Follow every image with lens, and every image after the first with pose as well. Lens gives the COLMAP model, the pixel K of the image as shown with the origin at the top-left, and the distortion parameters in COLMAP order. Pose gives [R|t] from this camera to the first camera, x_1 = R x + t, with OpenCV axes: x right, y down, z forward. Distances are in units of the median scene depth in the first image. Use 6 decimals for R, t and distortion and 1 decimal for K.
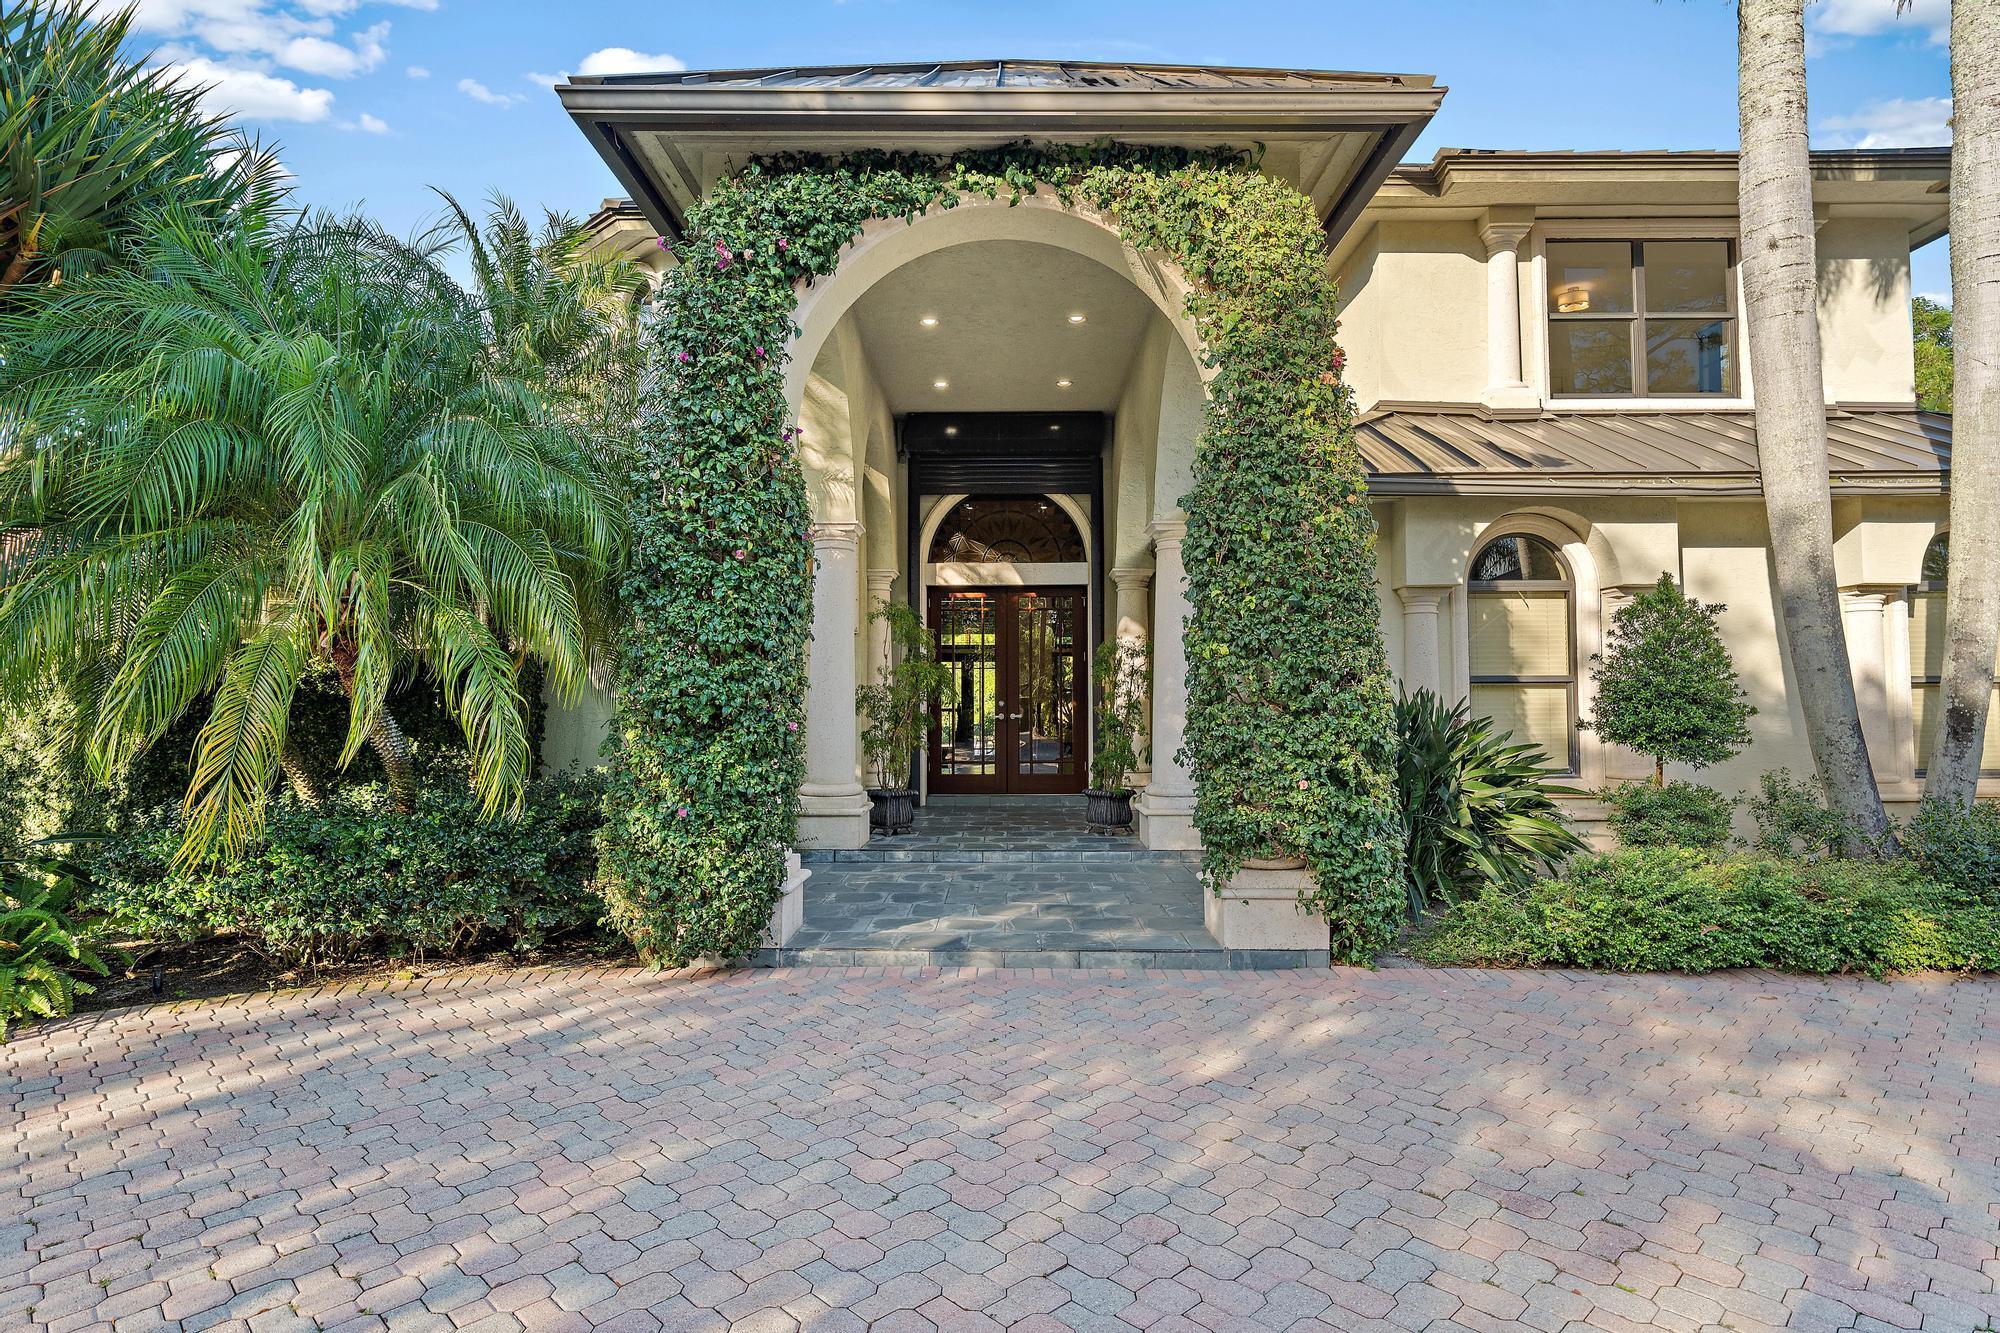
lens RADIAL K [[1093.9, 0, 1000.0], [0, 1093.9, 666.5], [0, 0, 1]] dist [-0.000381, -0.000077]
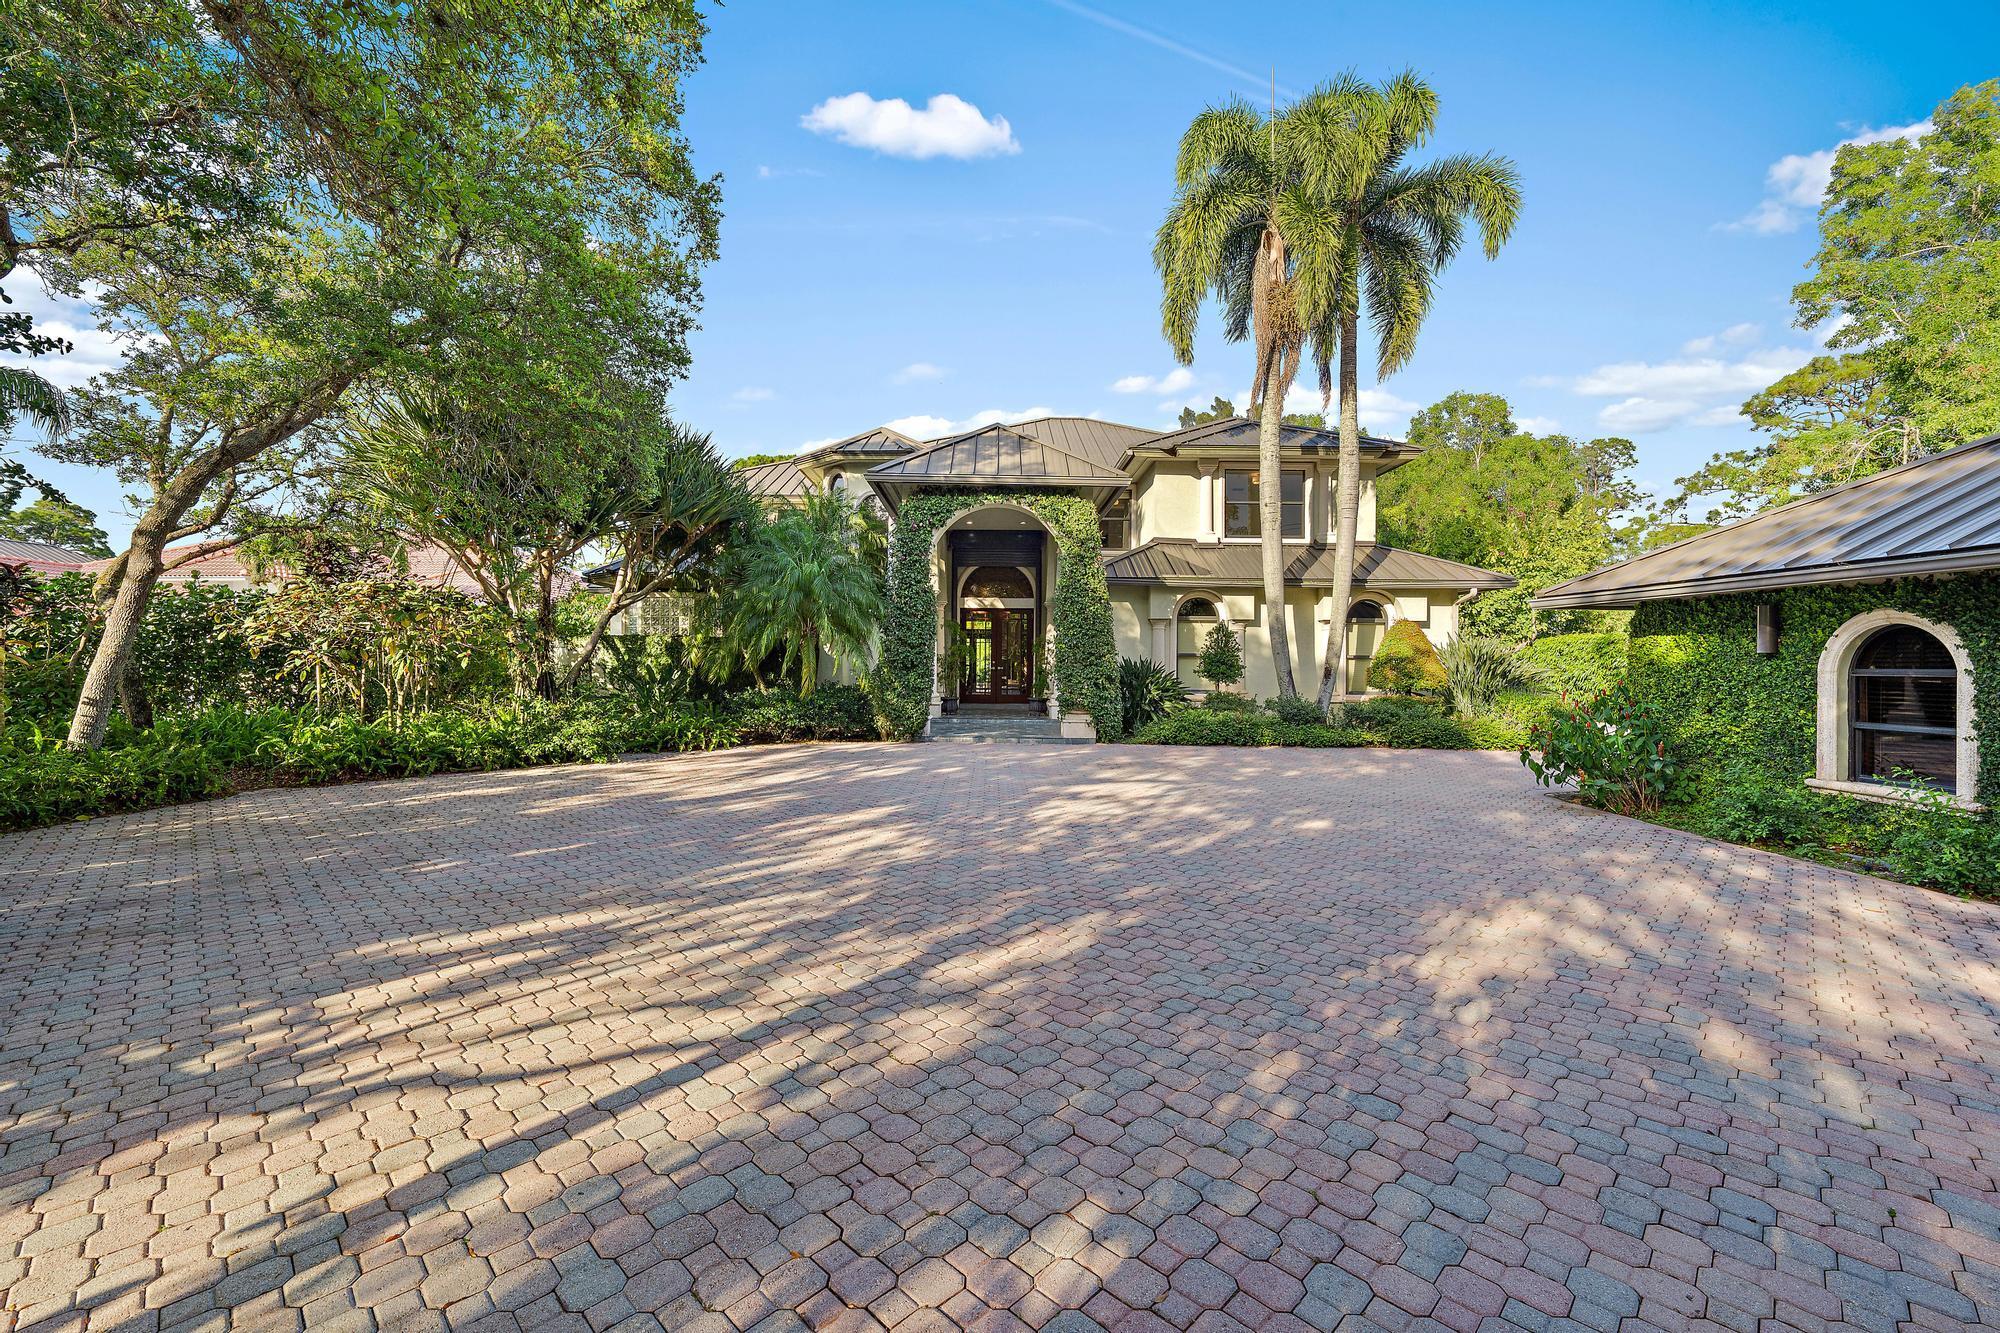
lens RADIAL K [[858.4, 0, 1000.0], [0, 858.4, 666.5], [0, 0, 1]] dist [0.000008, -0.000002]
pose [[0.999837, 0.010783, 0.014474, -0.015422], [-0.011313, 0.999247, 0.037101, -0.030783], [-0.014064, -0.037259, 0.999207, -1.008108]]
